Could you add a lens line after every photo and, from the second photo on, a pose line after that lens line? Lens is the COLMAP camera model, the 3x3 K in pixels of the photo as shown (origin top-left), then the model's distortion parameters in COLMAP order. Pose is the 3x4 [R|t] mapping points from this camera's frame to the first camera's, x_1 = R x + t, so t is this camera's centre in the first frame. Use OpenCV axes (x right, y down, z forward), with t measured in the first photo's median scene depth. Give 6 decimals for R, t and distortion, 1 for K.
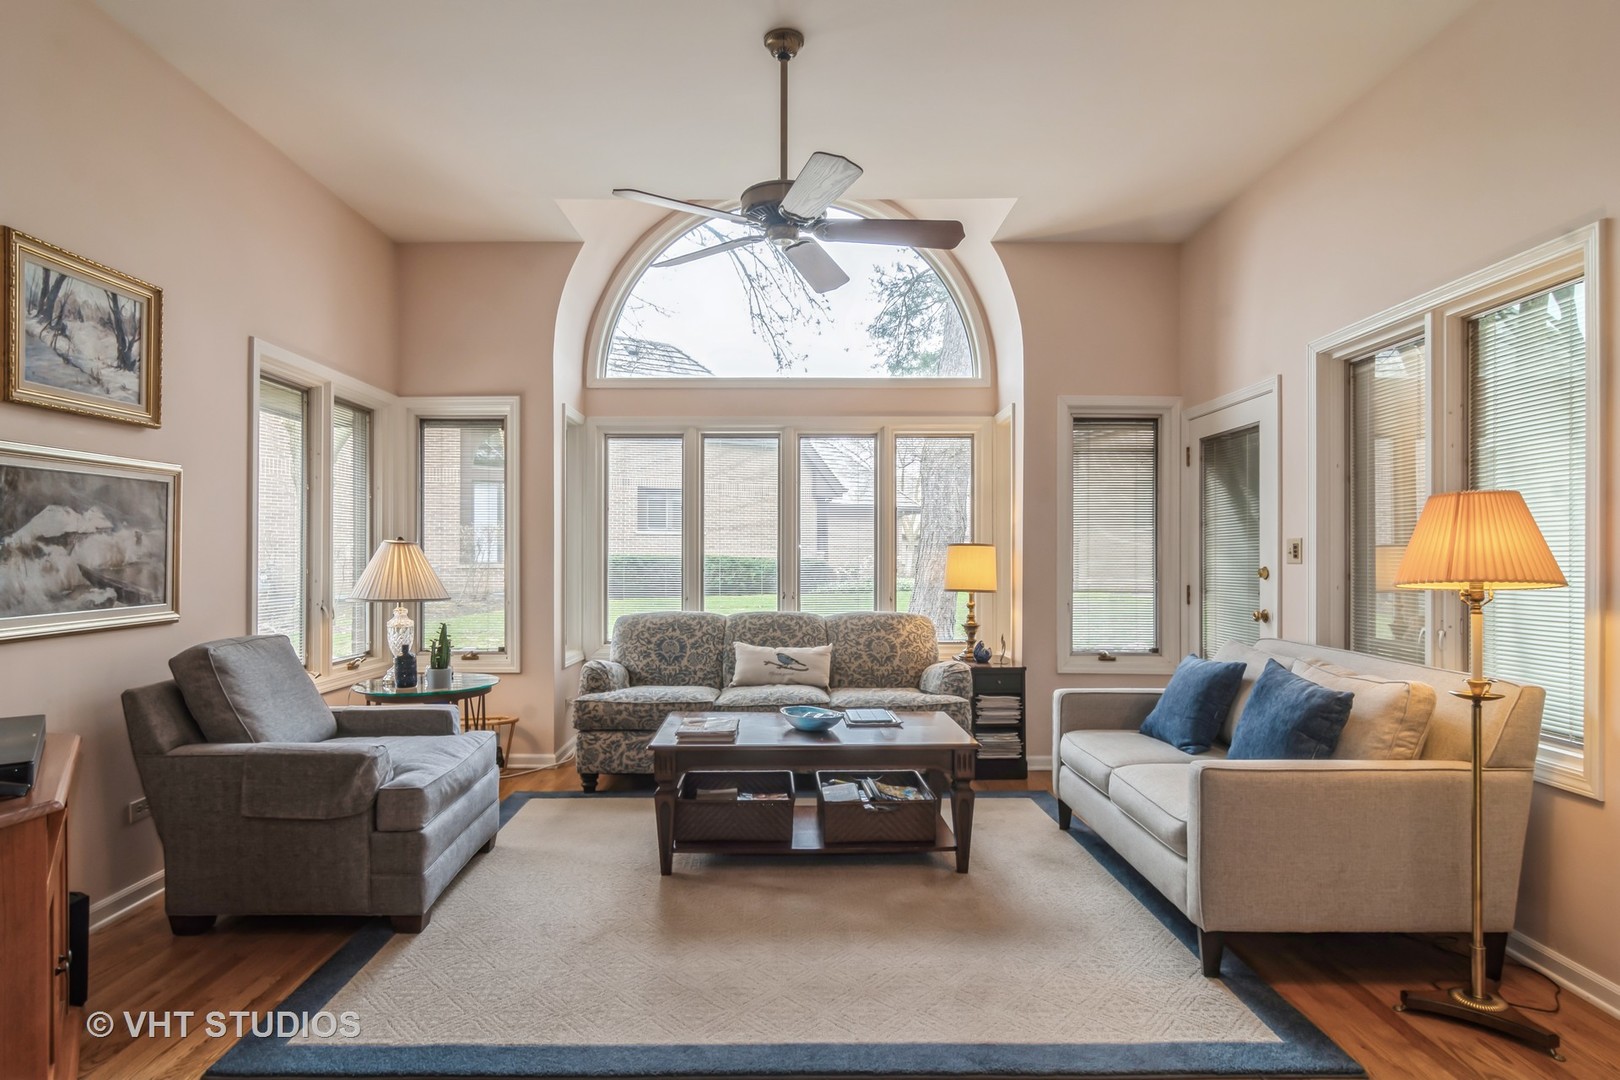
lens RADIAL K [[869.1, 0, 796.5], [0, 869.1, 566.6], [0, 0, 1]] dist [0.000563, -0.001031]
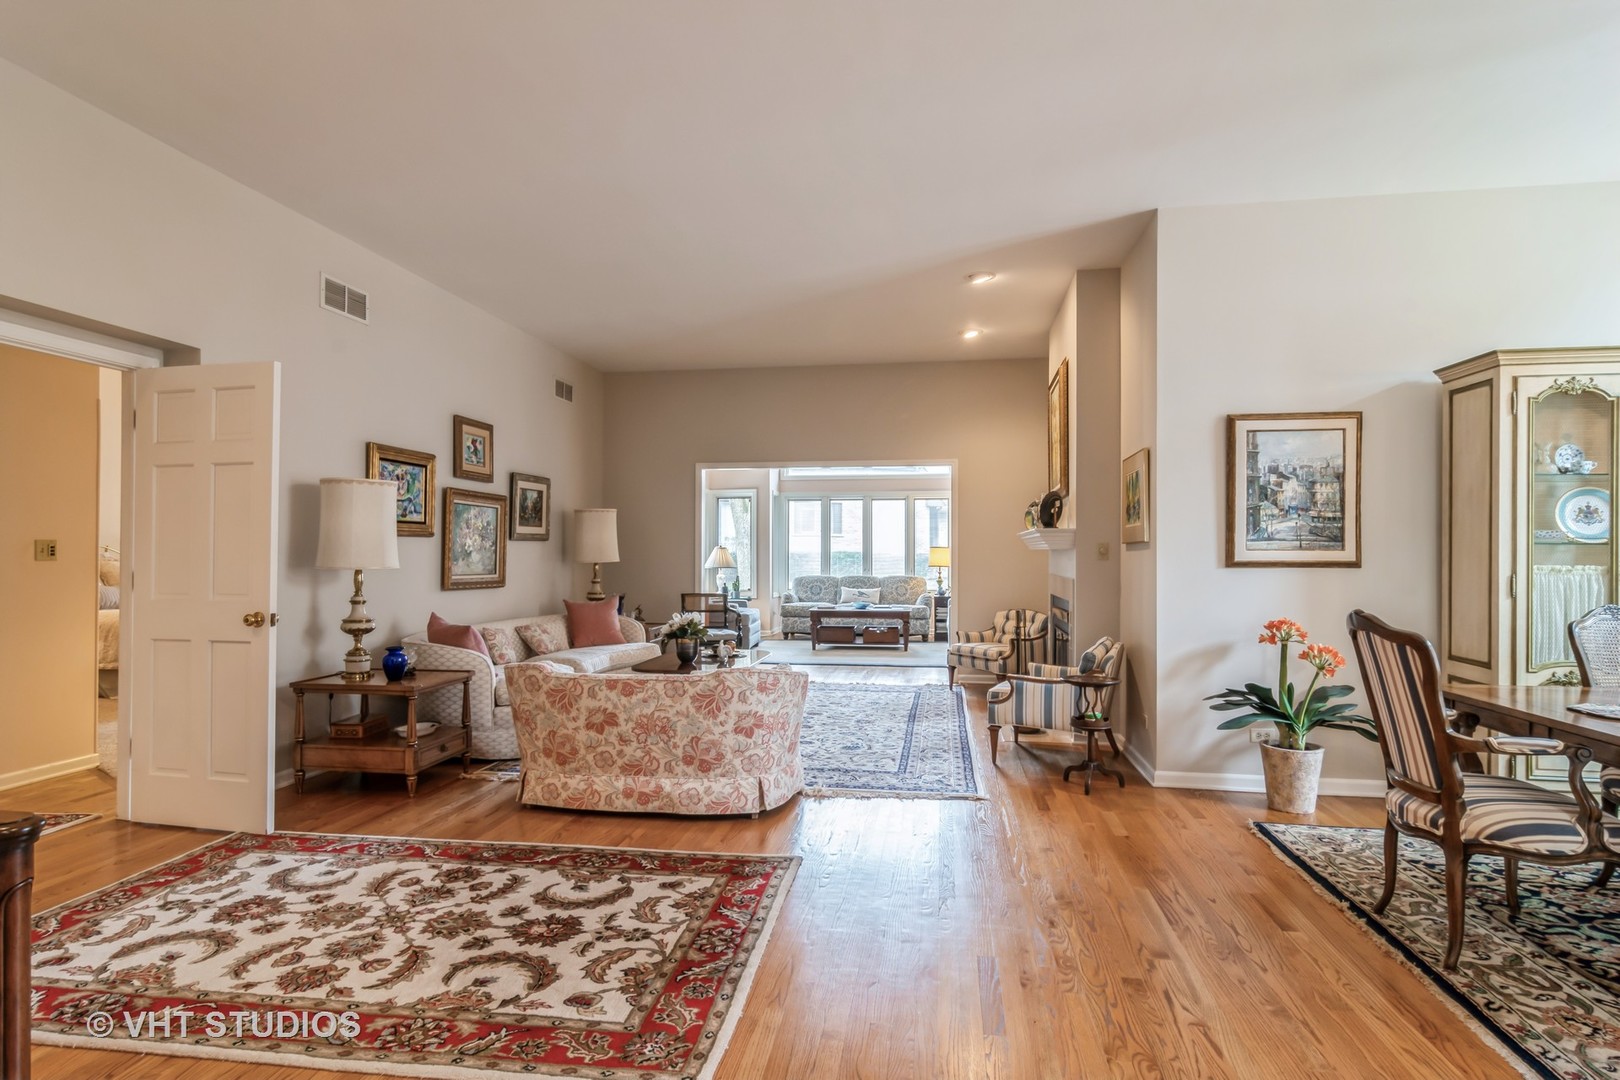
lens RADIAL K [[869.1, 0, 810.5], [0, 869.1, 544.3], [0, 0, 1]] dist [0.000563, -0.001031]
pose [[0.987639, -0.003340, -0.156712, 0.230462], [0.000661, 0.999853, -0.017145, 0.009029], [0.156747, 0.016830, 0.987495, -1.459331]]
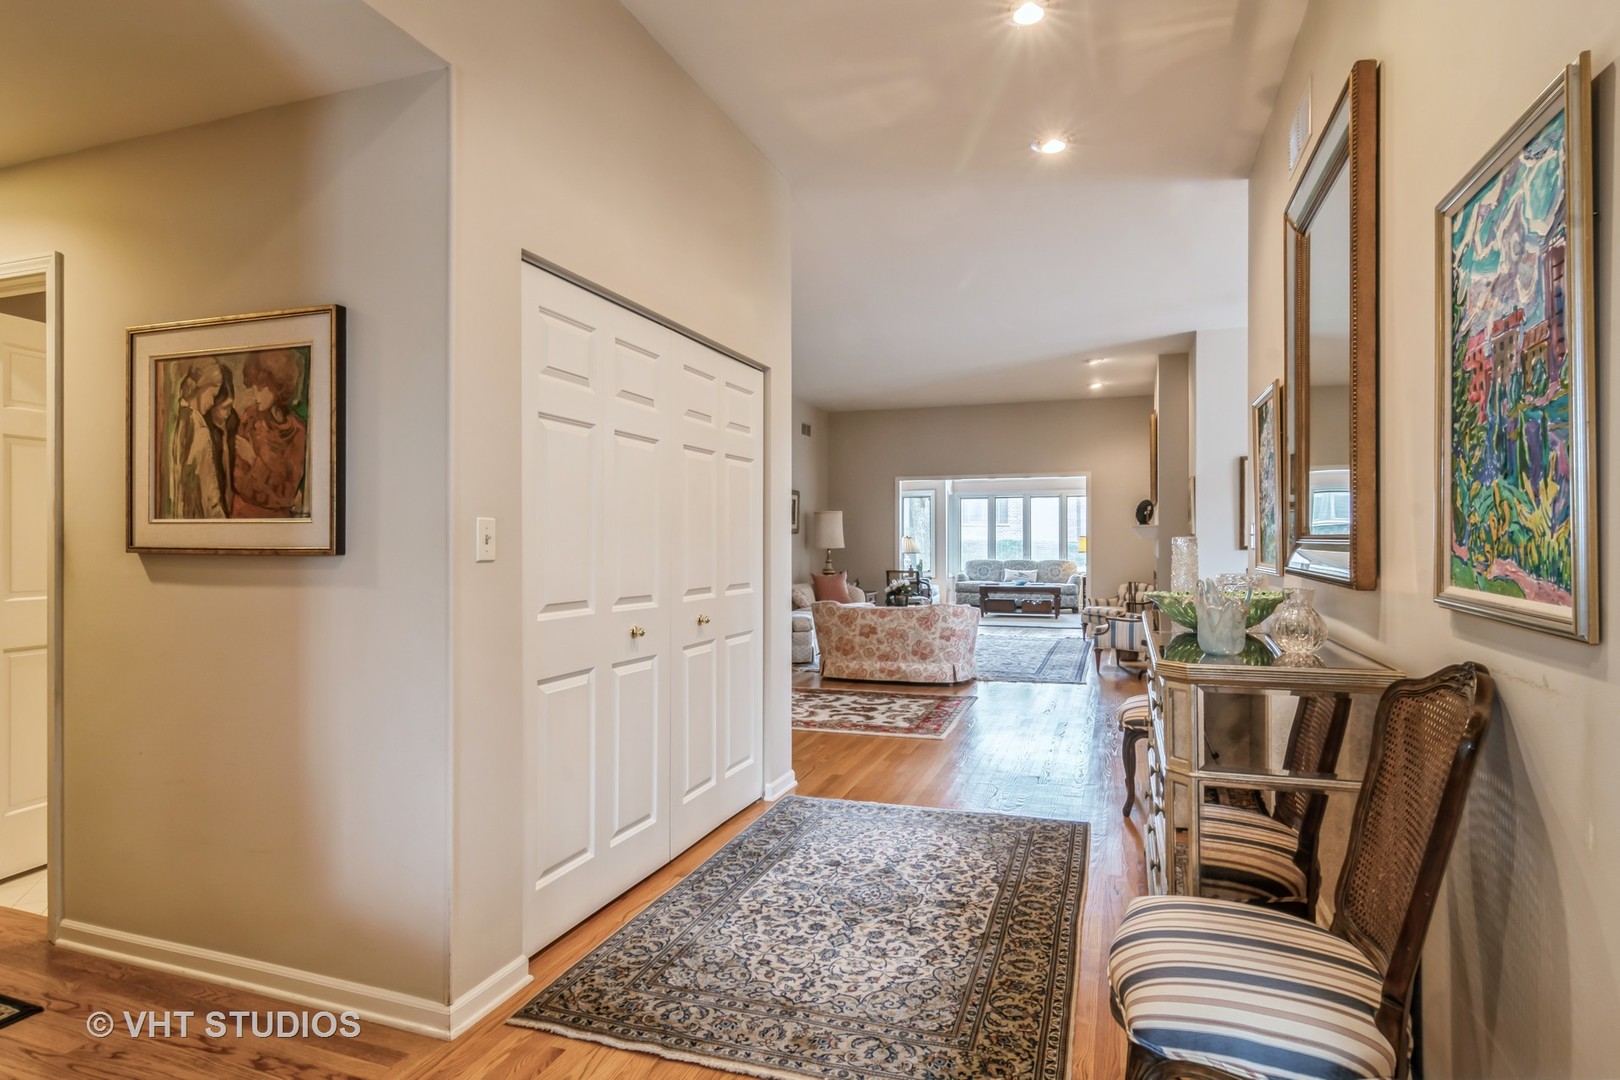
lens RADIAL K [[869.1, 0, 809.7], [0, 869.1, 535.1], [0, 0, 1]] dist [0.000563, -0.001031]
pose [[0.939991, -0.006241, -0.341143, 0.328023], [0.001325, 0.999892, -0.014642, 0.013353], [0.341198, 0.013312, 0.939897, -2.111715]]
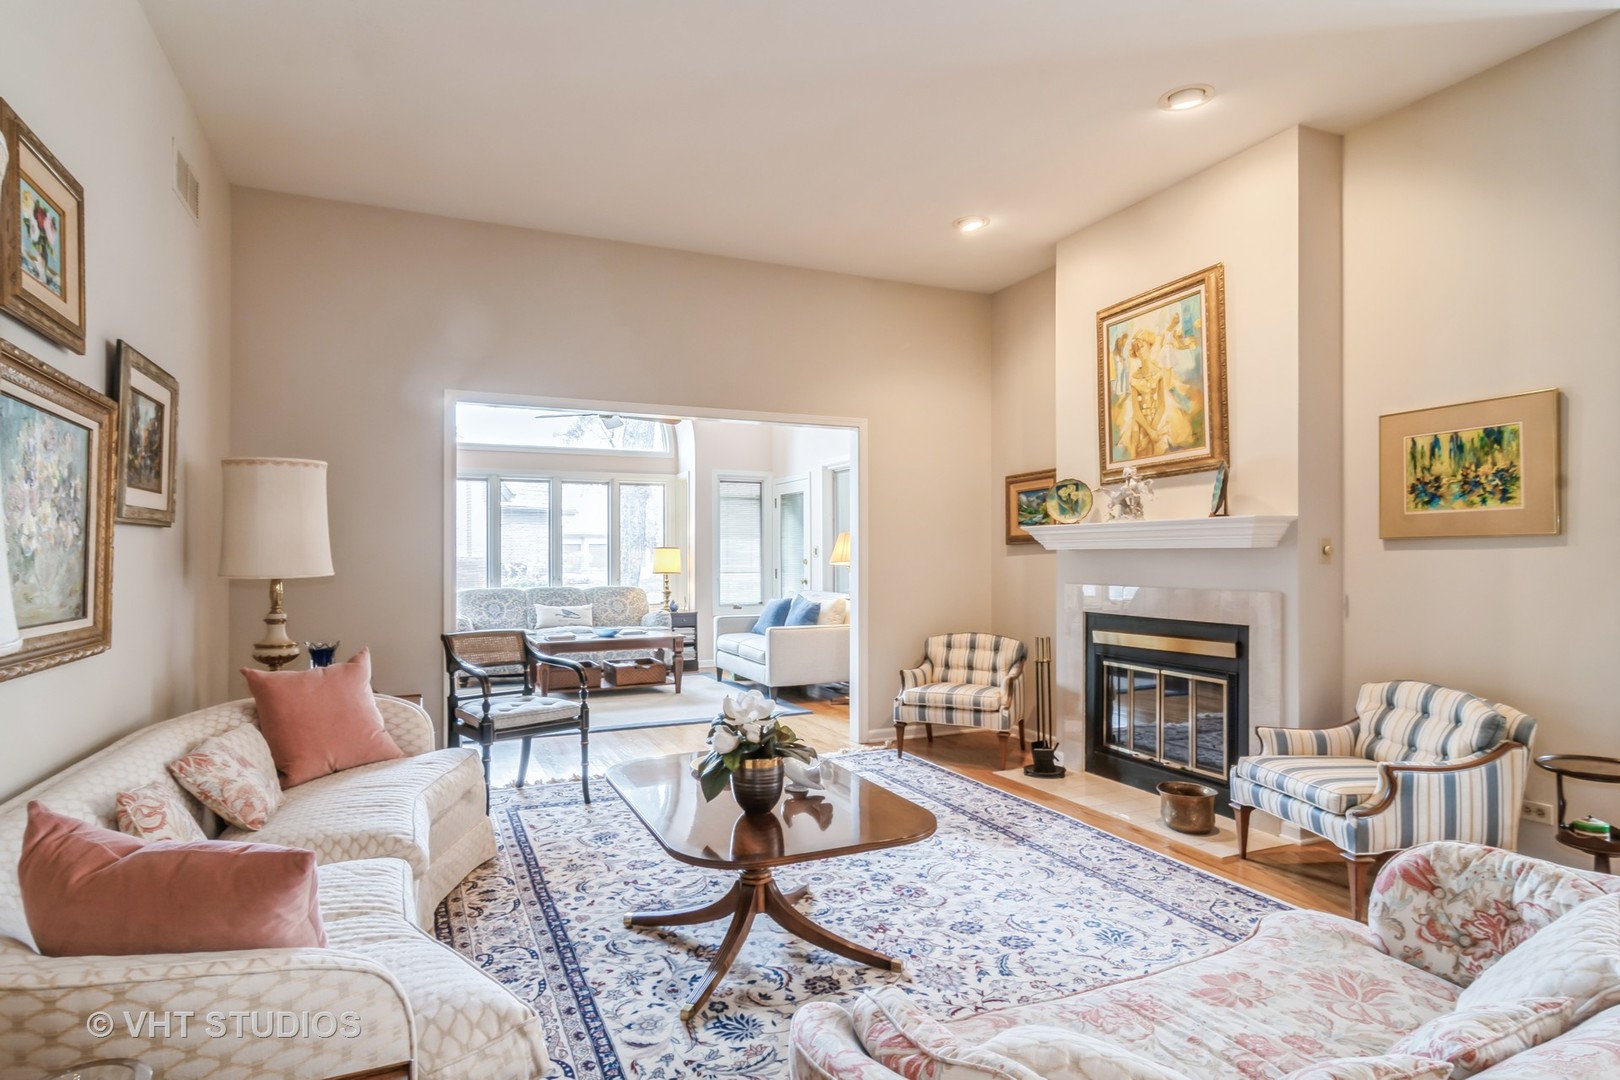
lens RADIAL K [[869.1, 0, 803.7], [0, 869.1, 545.2], [0, 0, 1]] dist [0.000563, -0.001031]
pose [[0.913990, -0.000019, 0.405736, -0.285662], [0.007974, 0.999808, -0.017916, 0.004559], [-0.405657, 0.019611, 0.913815, -0.809375]]
